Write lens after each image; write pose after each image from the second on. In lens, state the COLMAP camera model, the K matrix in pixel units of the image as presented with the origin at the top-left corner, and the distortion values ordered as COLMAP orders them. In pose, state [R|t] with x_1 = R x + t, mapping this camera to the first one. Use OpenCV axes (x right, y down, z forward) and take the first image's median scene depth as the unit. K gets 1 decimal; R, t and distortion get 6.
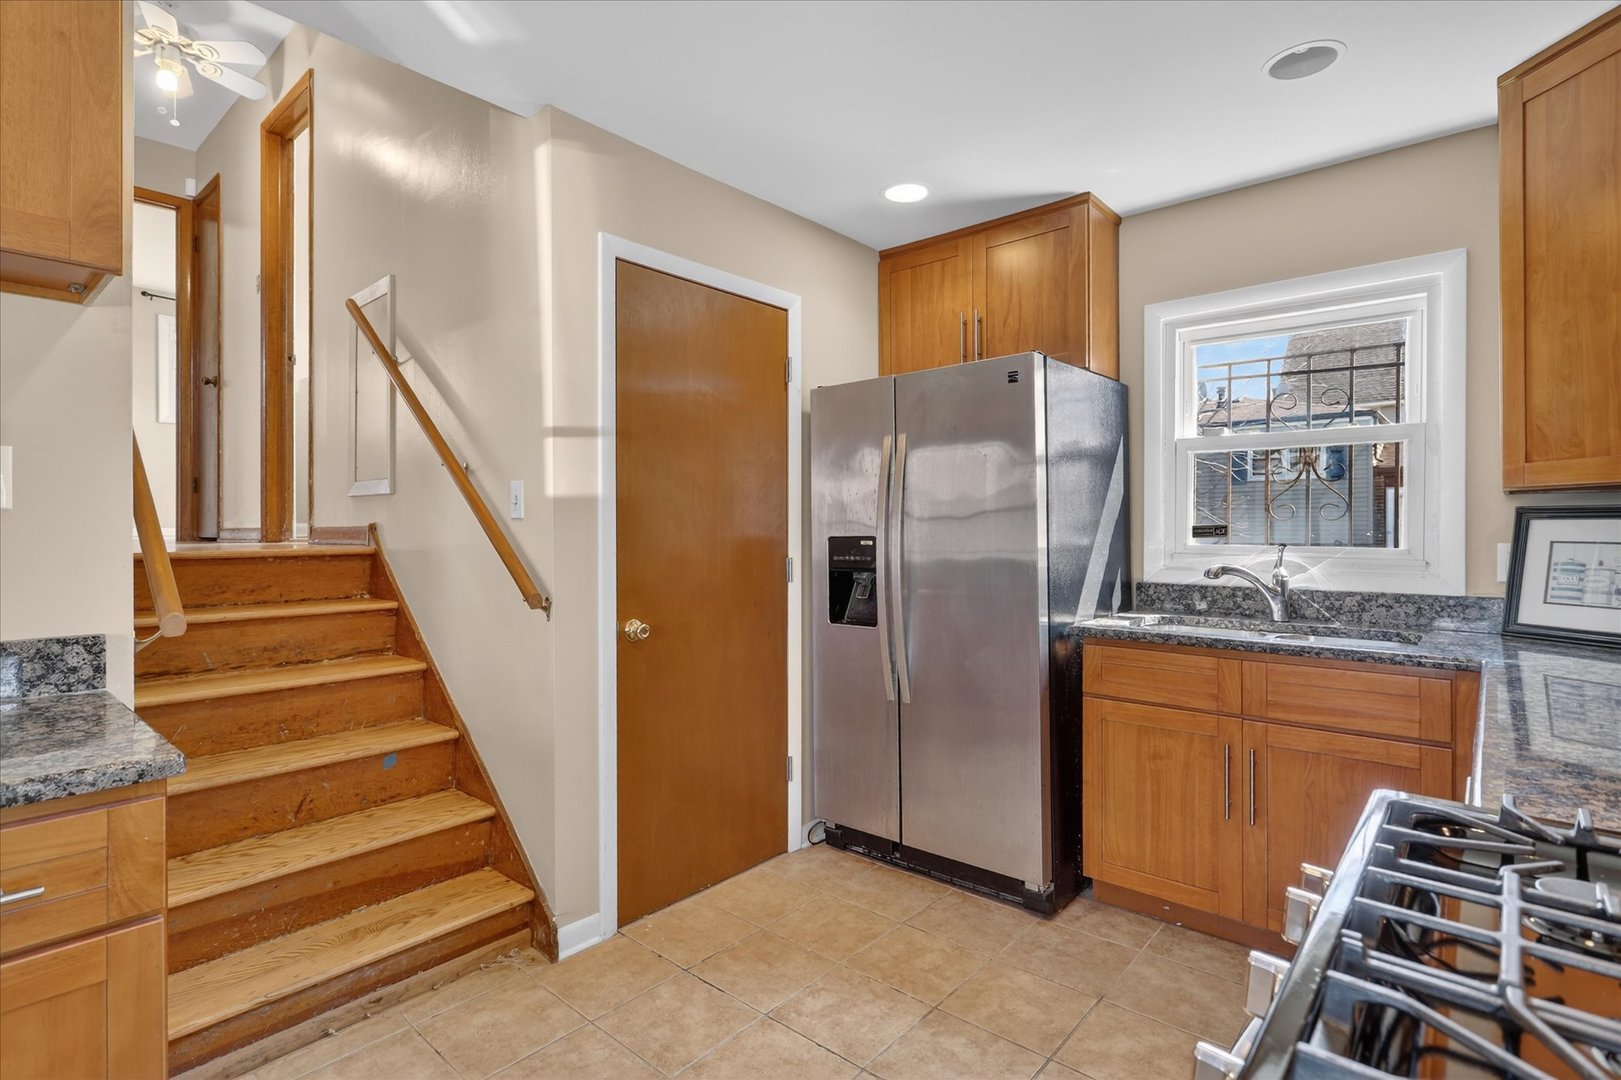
lens RADIAL K [[795.3, 0, 808.5], [0, 795.3, 531.4], [0, 0, 1]] dist [-0.000576, -0.000195]
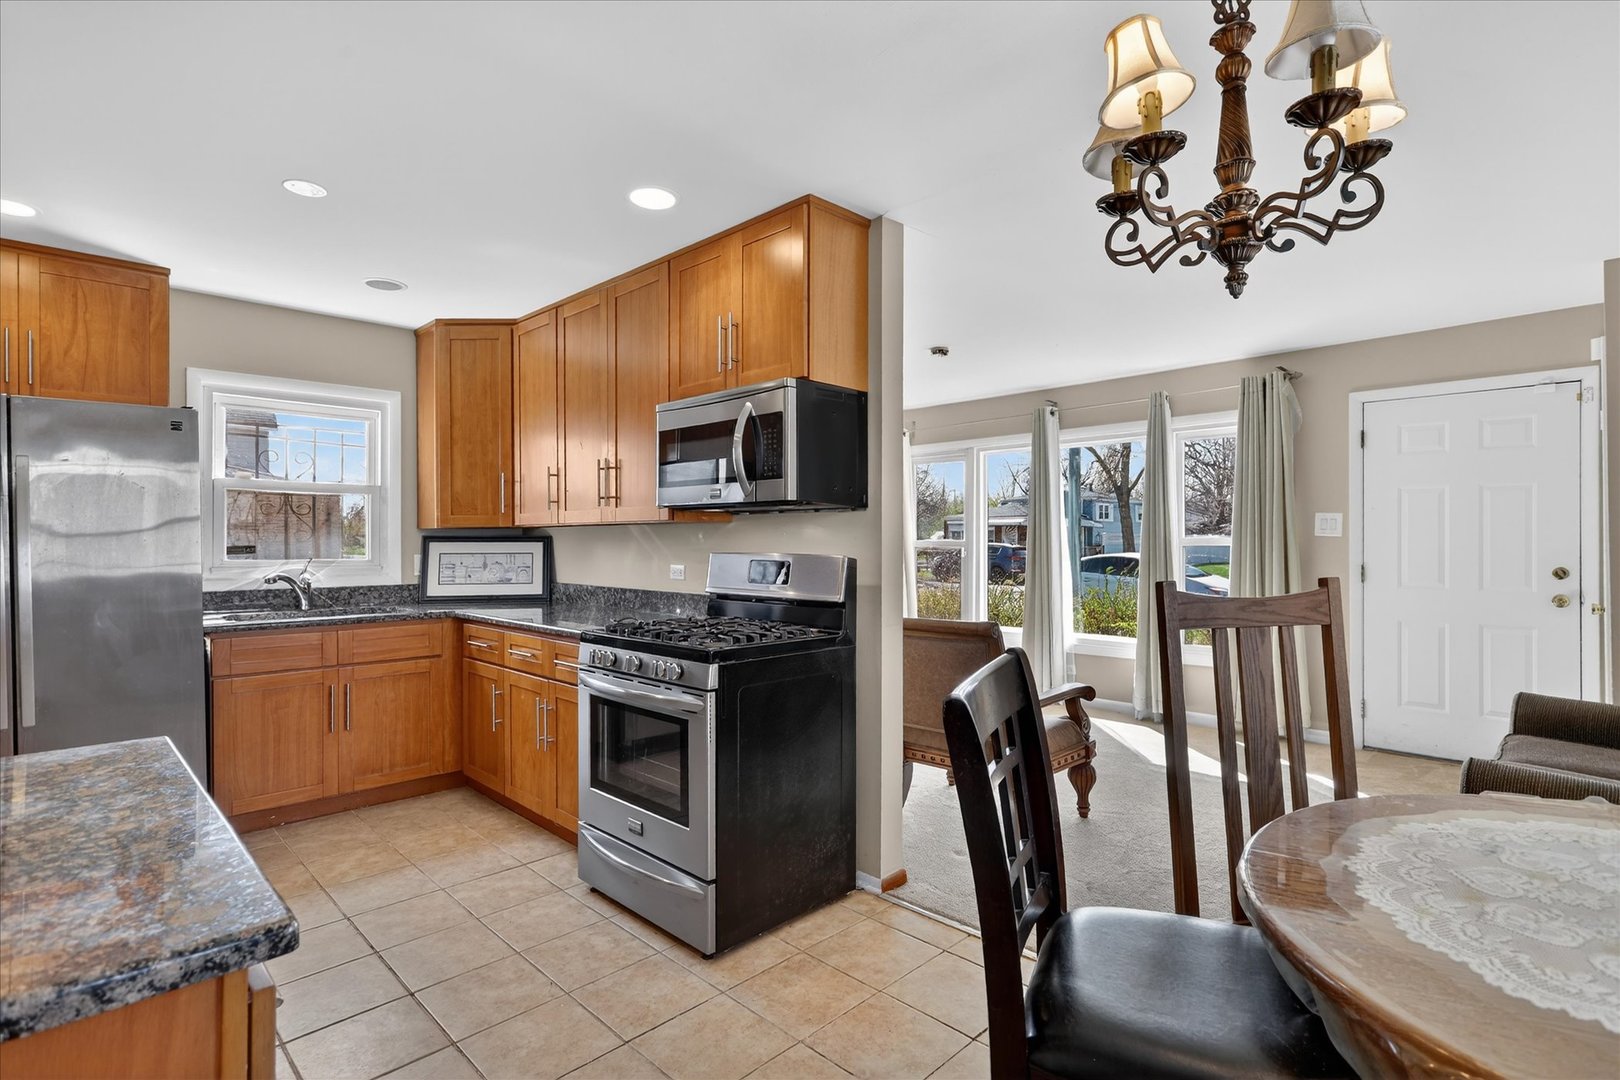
lens RADIAL K [[794.4, 0, 806.5], [0, 794.4, 536.6], [0, 0, 1]] dist [-0.000232, 0.000462]
pose [[0.071700, 0.005707, 0.997410, -0.827532], [0.006942, 0.999957, -0.006221, -0.009003], [-0.997402, 0.007370, 0.071658, -0.046846]]
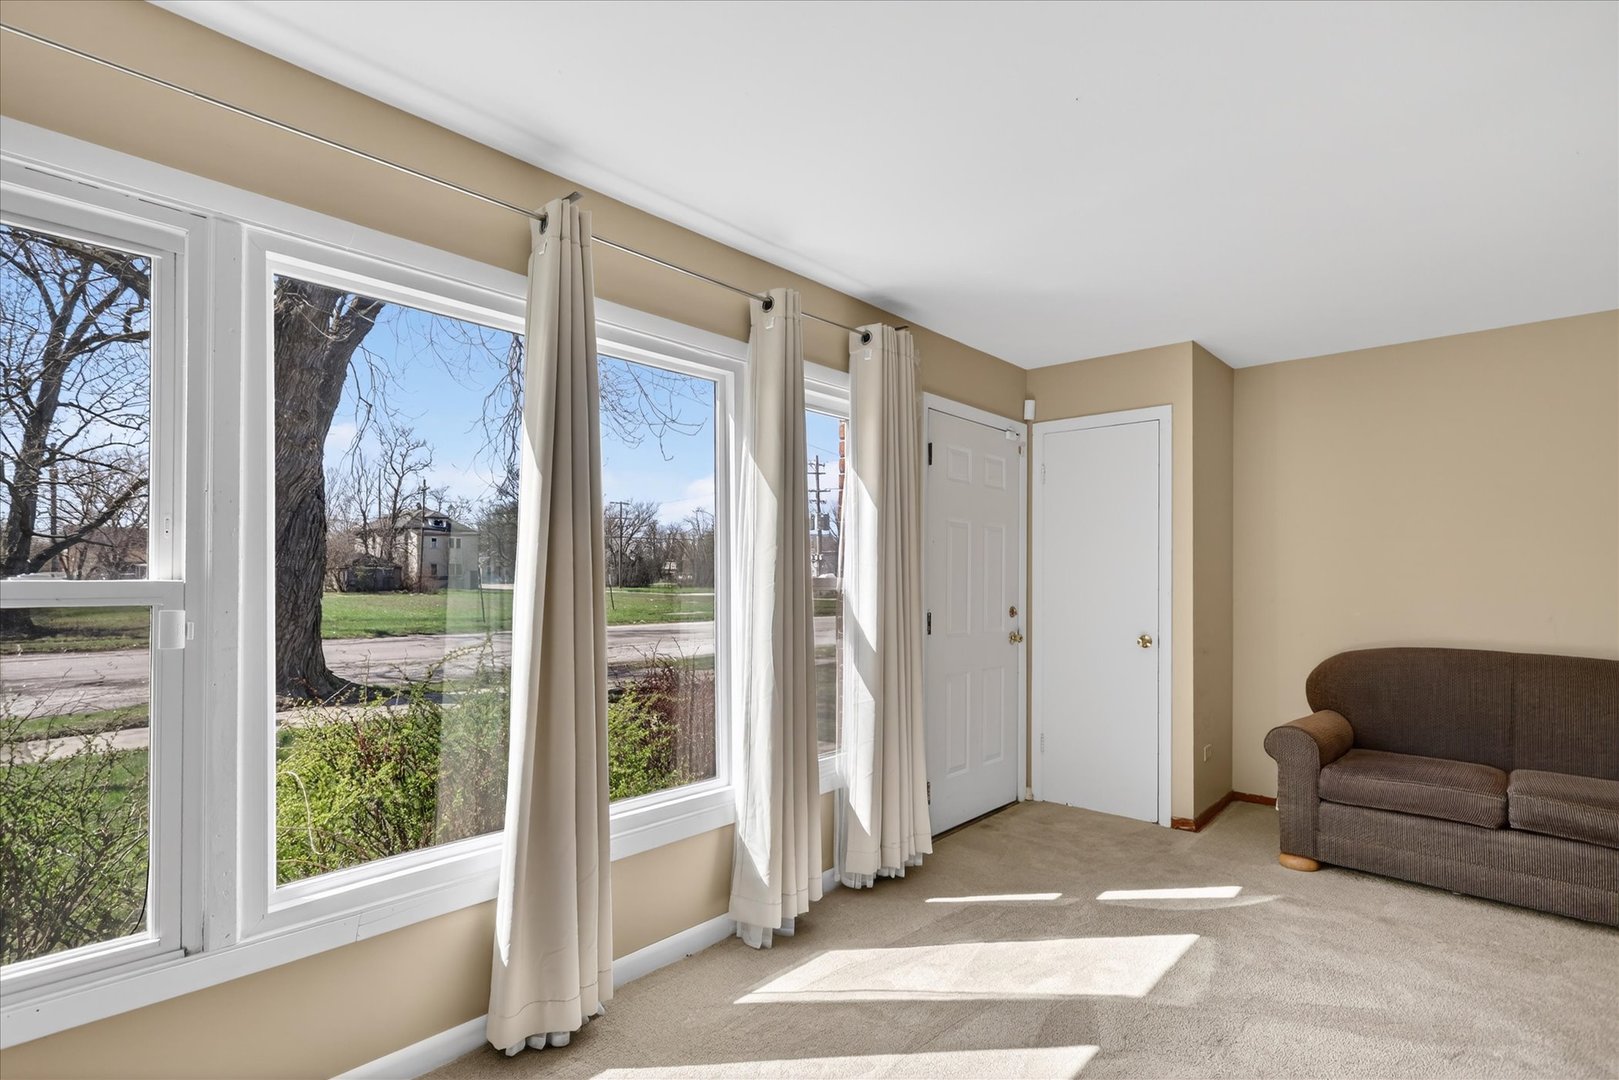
lens RADIAL K [[785.4, 0, 803.2], [0, 785.4, 567.8], [0, 0, 1]] dist [0.000684, 0.000081]
pose [[-0.999866, -0.005029, 0.015599, 1.249168], [-0.005082, 0.999982, -0.003338, -0.020261], [-0.015582, -0.003417, -0.999873, 0.246222]]
